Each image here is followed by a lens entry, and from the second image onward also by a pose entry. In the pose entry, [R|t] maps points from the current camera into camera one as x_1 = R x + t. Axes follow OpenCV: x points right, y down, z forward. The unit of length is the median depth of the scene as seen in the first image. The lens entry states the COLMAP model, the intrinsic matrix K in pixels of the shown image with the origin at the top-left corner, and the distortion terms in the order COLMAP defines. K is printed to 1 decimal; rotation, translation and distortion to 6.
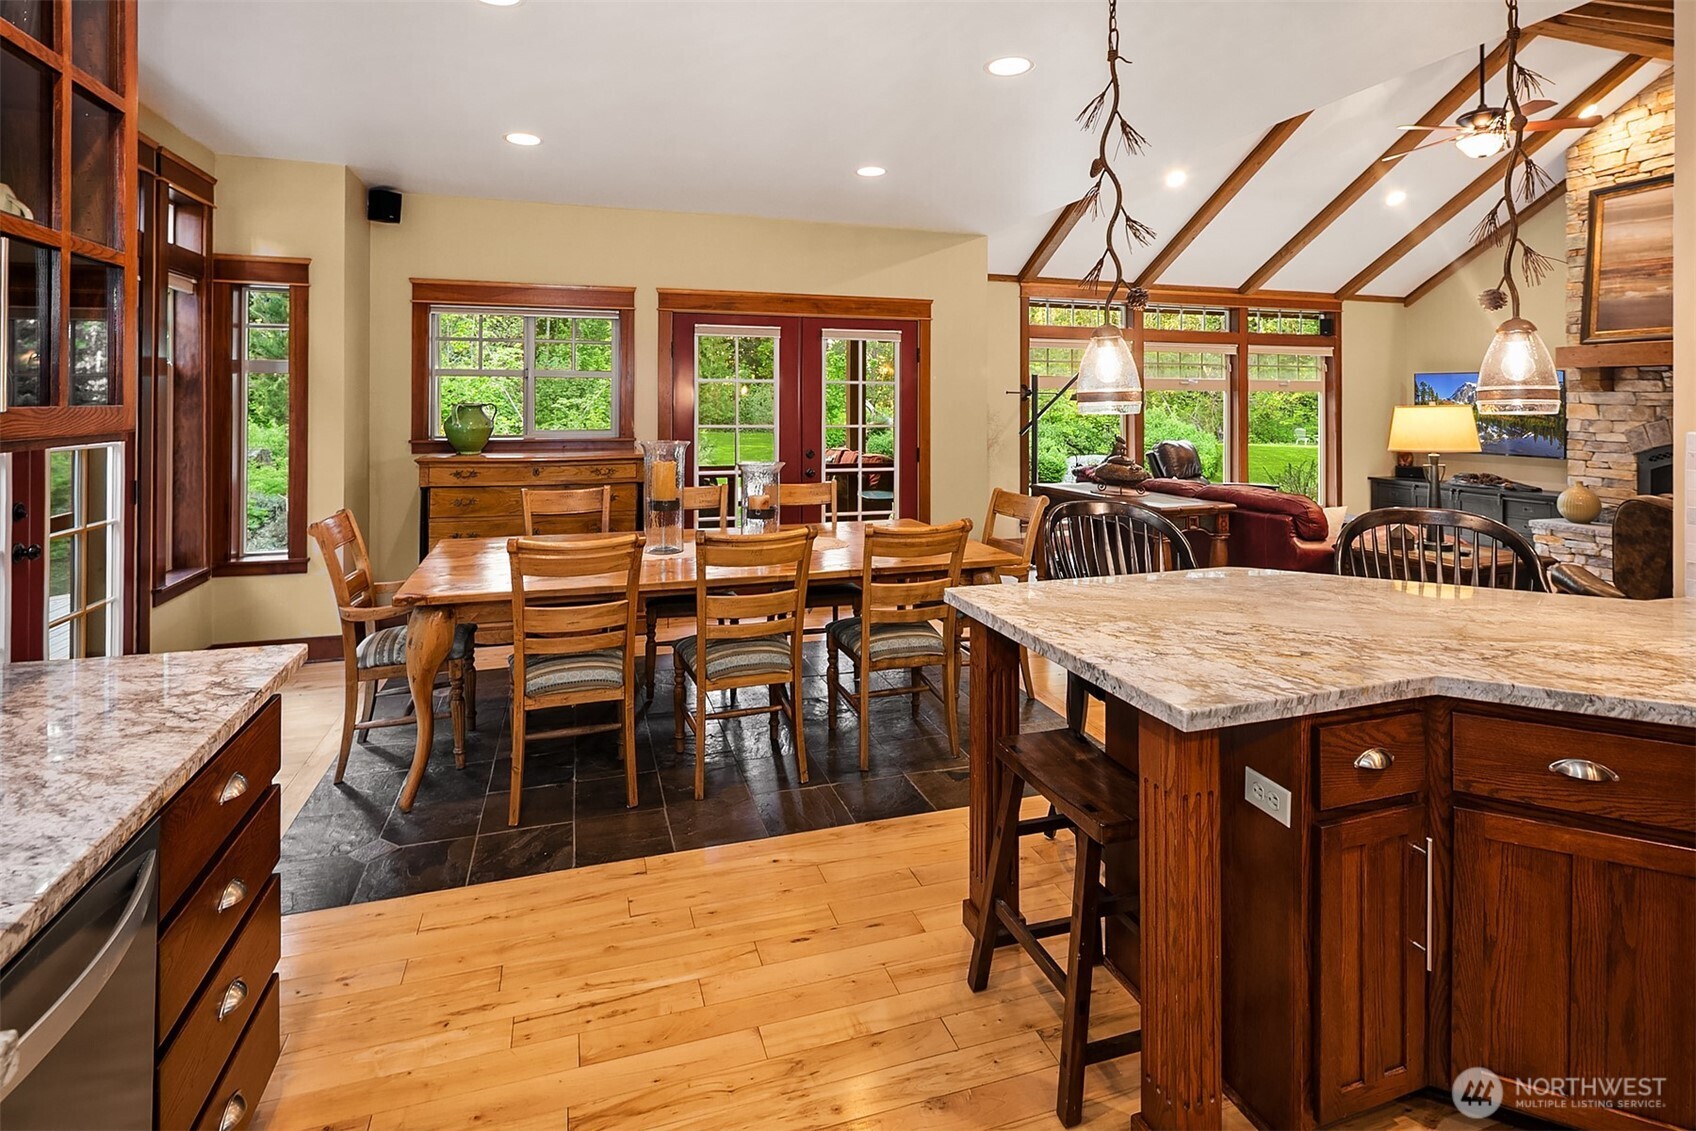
lens RADIAL K [[835.4, 0, 838.5], [0, 835.4, 391.6], [0, 0, 1]] dist [-0.000212, -0.001900]
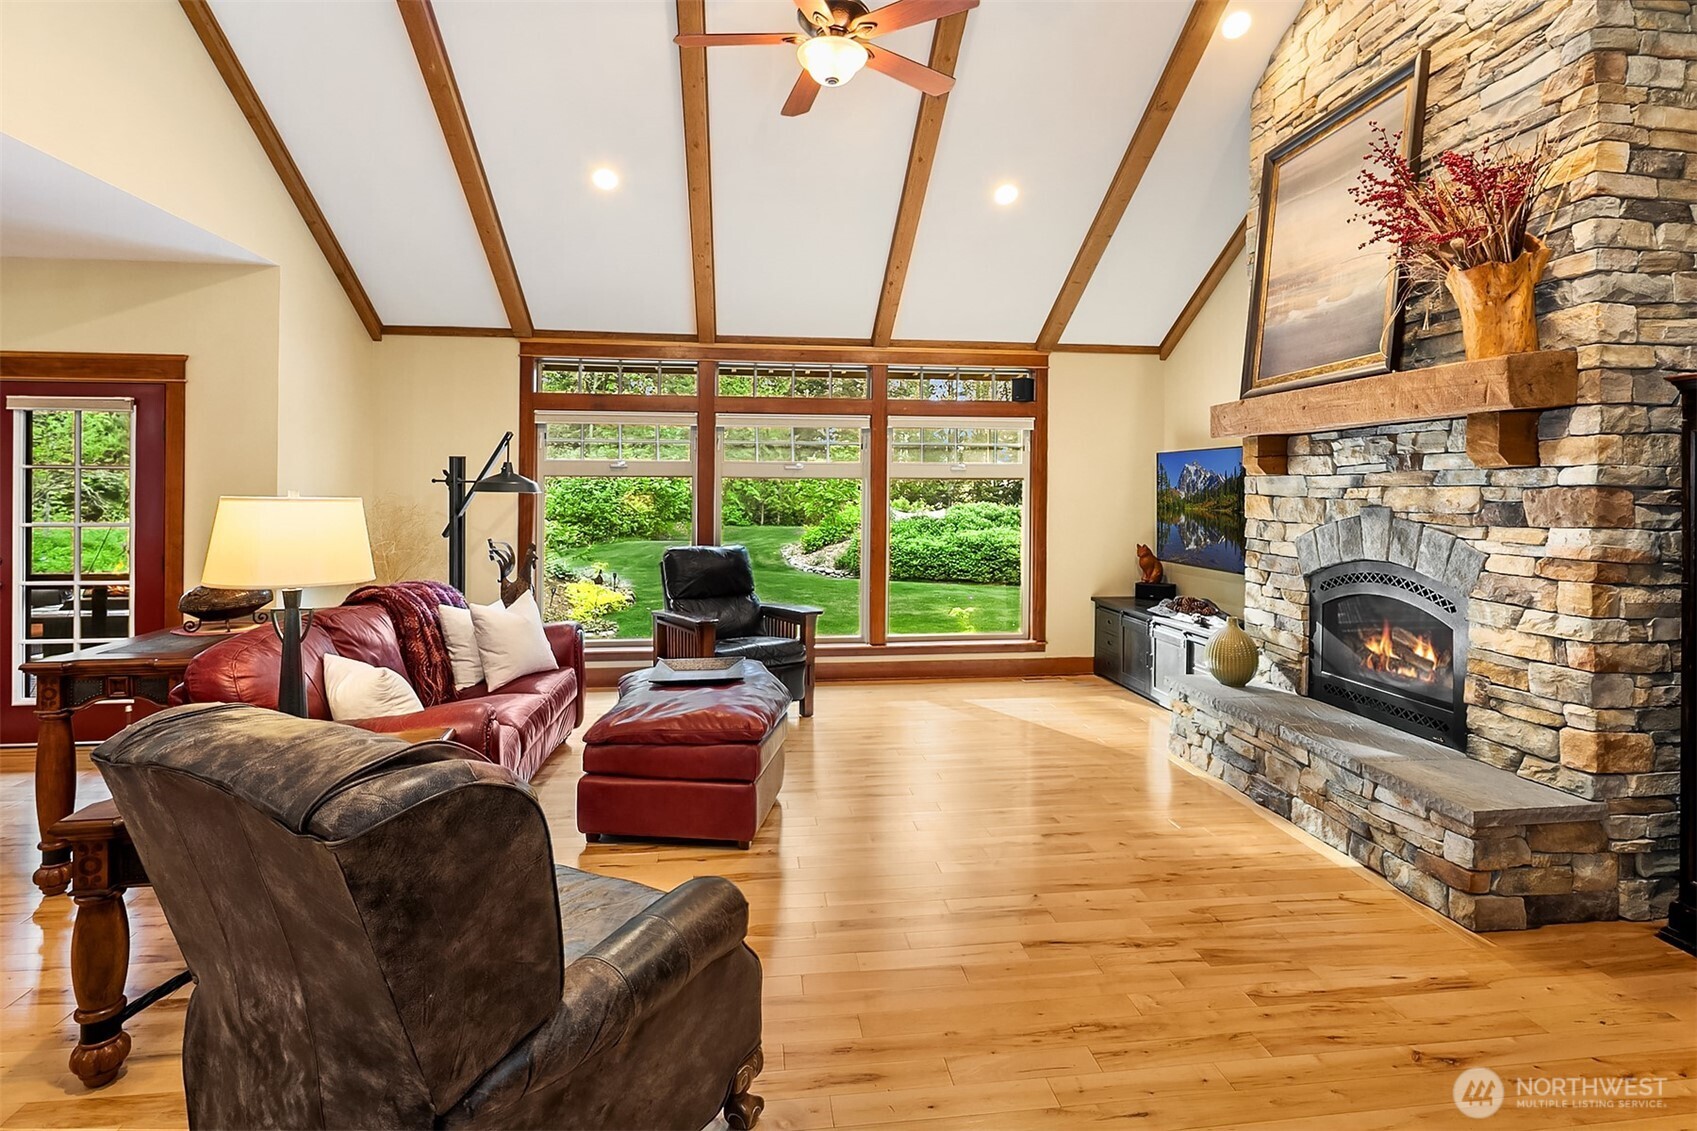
lens RADIAL K [[835.9, 0, 839.1], [0, 835.9, 494.3], [0, 0, 1]] dist [-0.000212, -0.001900]
pose [[0.983025, -0.000560, -0.183473, 0.727884], [0.002830, 0.999923, 0.012110, 0.005670], [0.183452, -0.012424, 0.982950, 0.335279]]
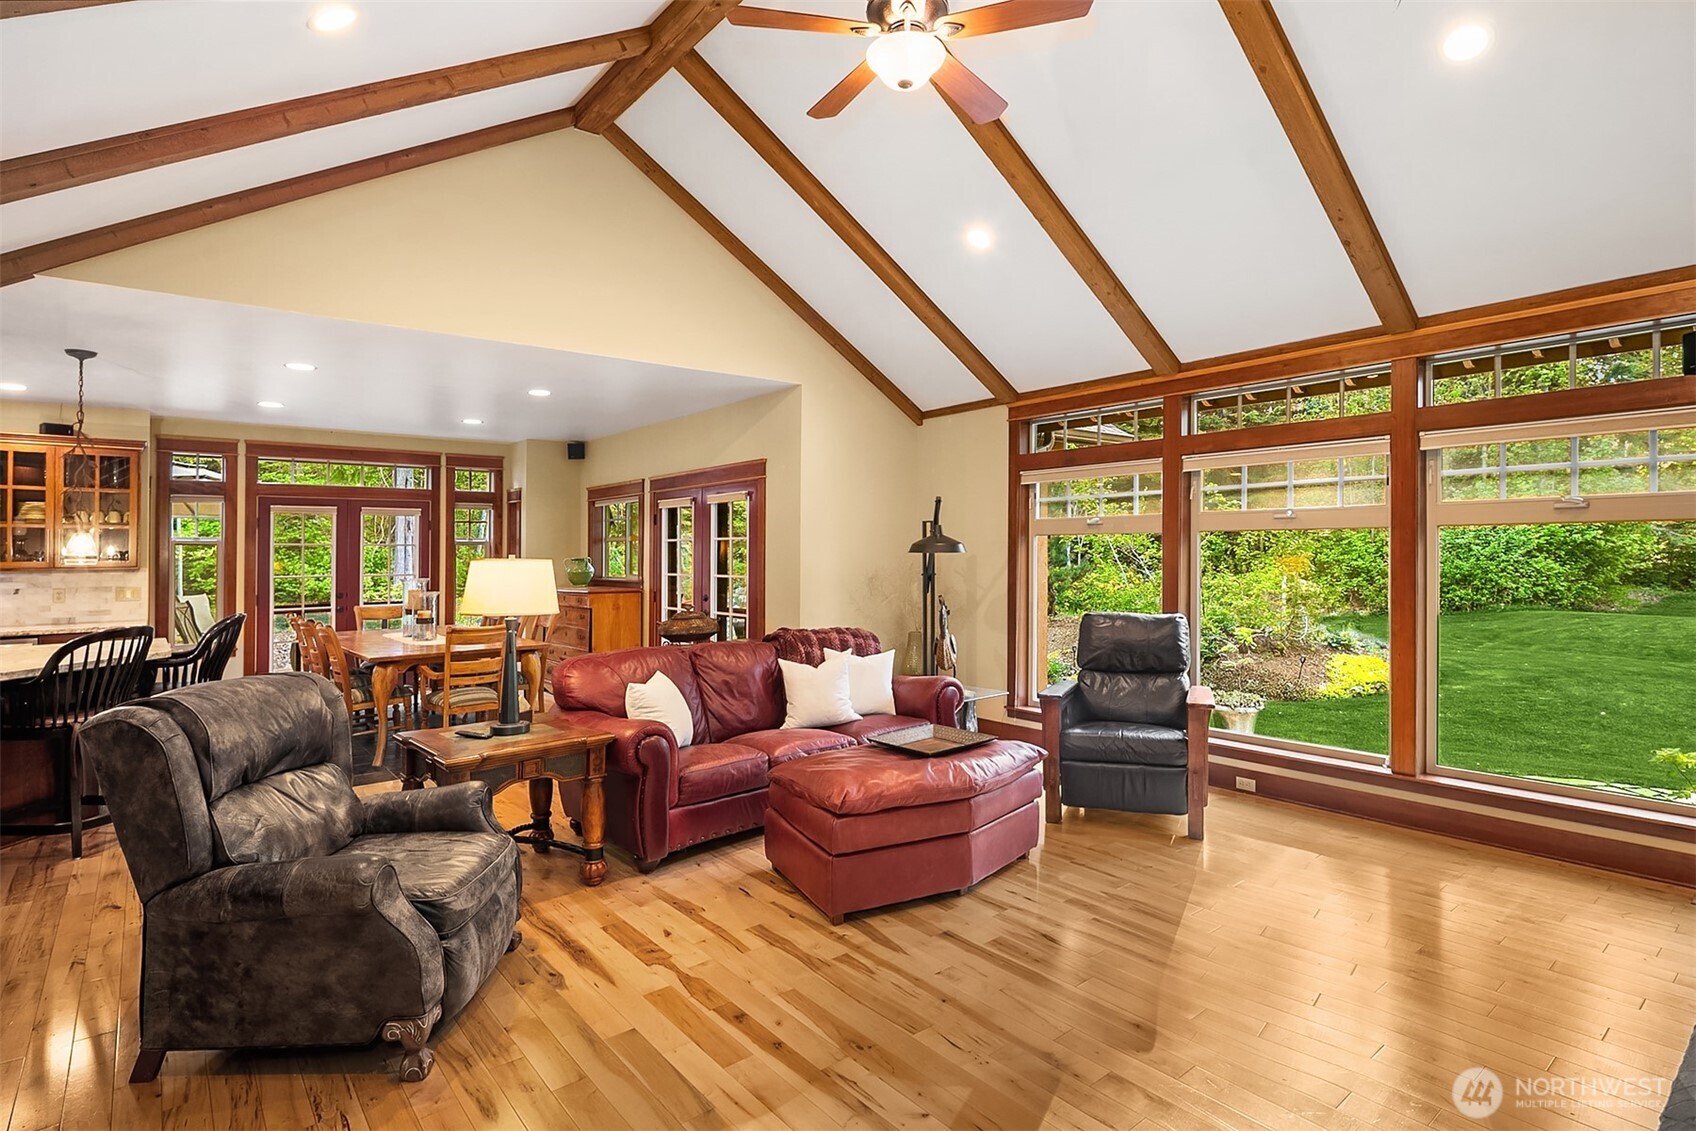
lens RADIAL K [[835.4, 0, 837.5], [0, 835.4, 544.3], [0, 0, 1]] dist [-0.000212, -0.001900]
pose [[0.376406, -0.016381, -0.926310, 1.001730], [0.019900, 0.999756, -0.009593, 0.009353], [0.926241, -0.014823, 0.376640, 0.609720]]
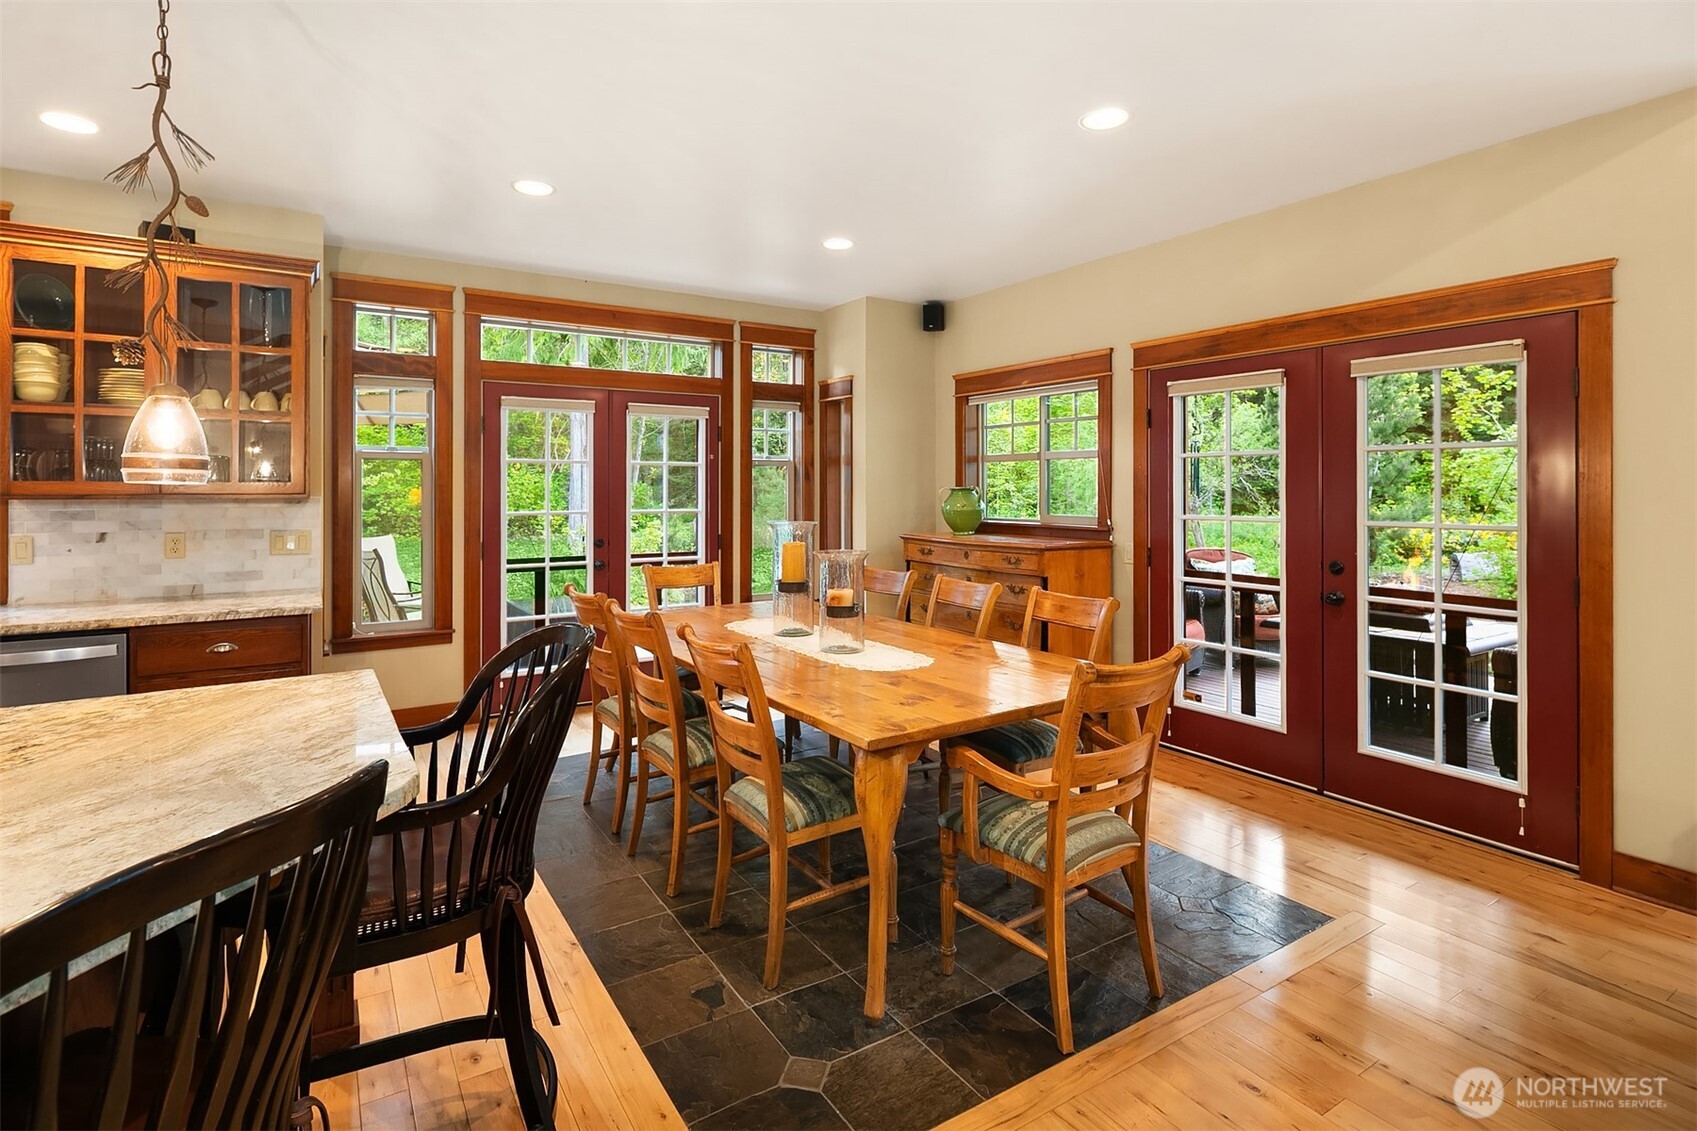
lens RADIAL K [[835.9, 0, 829.9], [0, 835.9, 498.6], [0, 0, 1]] dist [-0.000212, -0.001900]
pose [[0.252642, 0.007757, -0.967529, 0.400050], [0.011359, 0.999875, 0.010982, 0.011072], [0.967493, -0.013764, 0.252522, 0.411113]]
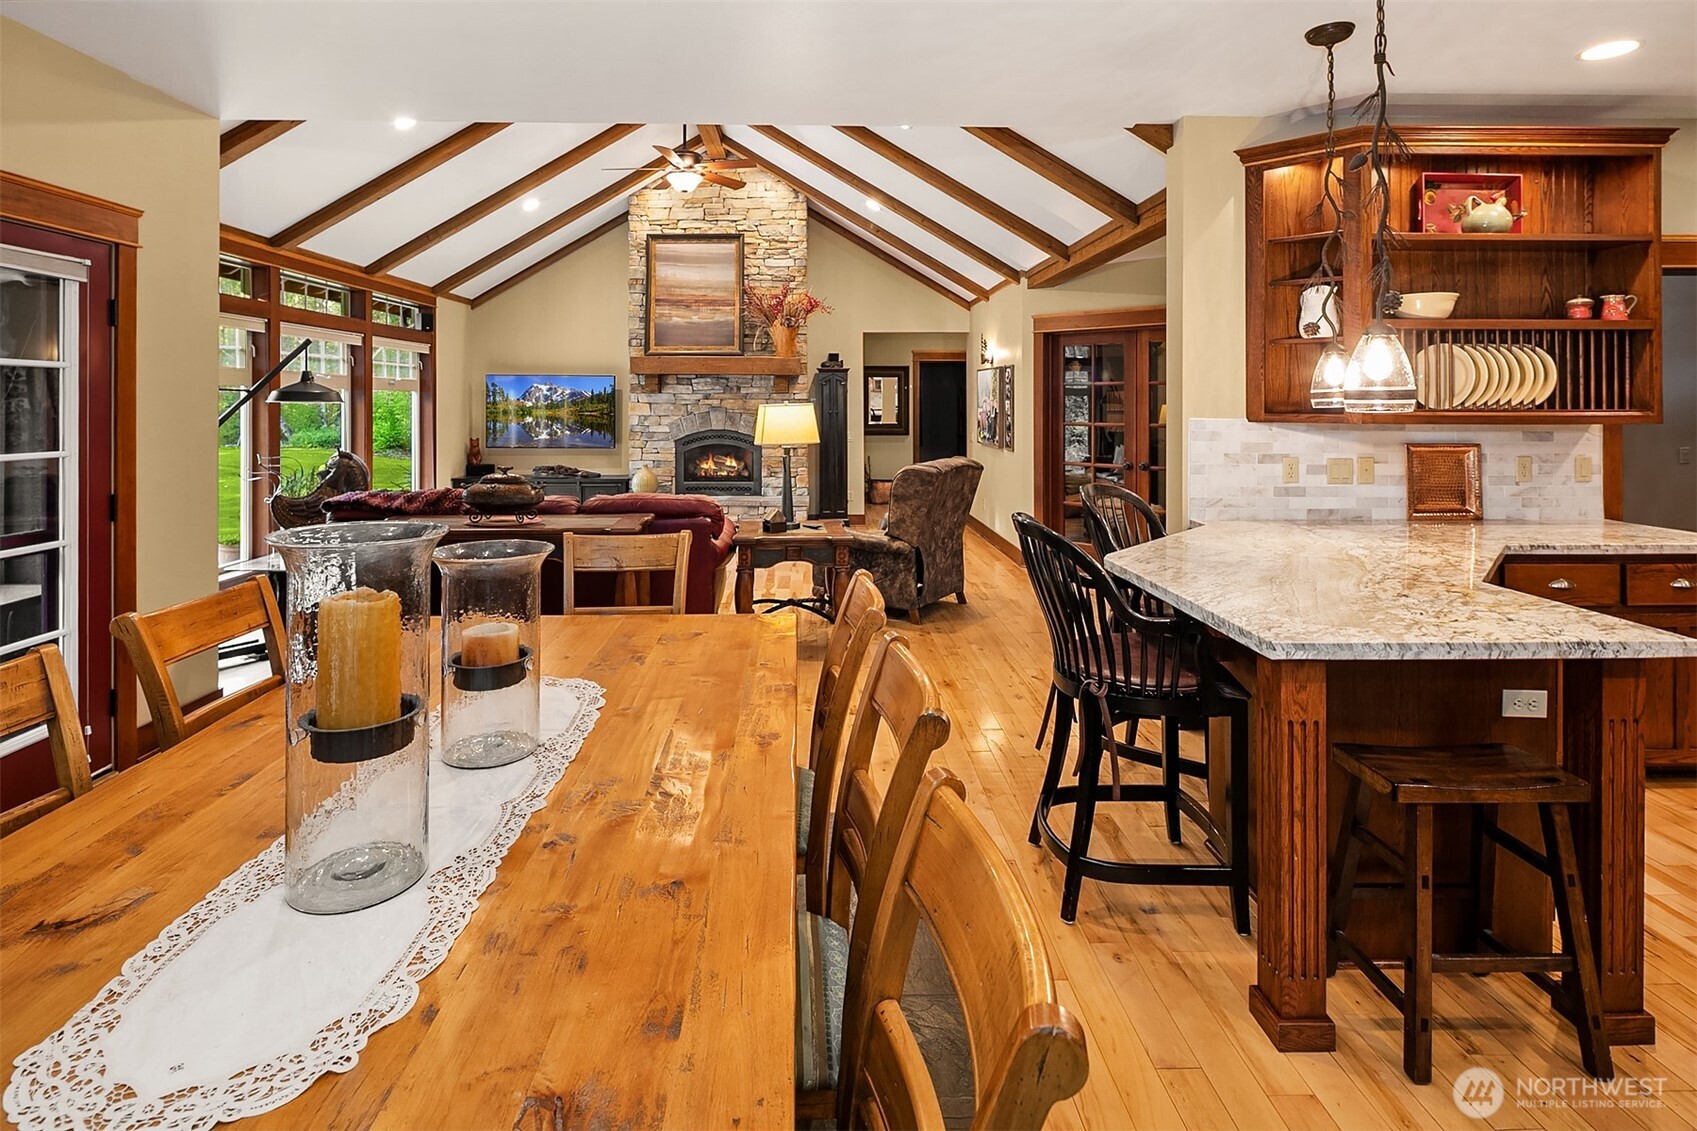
lens RADIAL K [[835.9, 0, 829.0], [0, 835.9, 399.8], [0, 0, 1]] dist [-0.000212, -0.001900]
pose [[0.283011, -0.001154, 0.959116, -0.242478], [-0.007775, 0.999964, 0.003497, 0.003450], [-0.959085, -0.008447, 0.282992, 0.389841]]
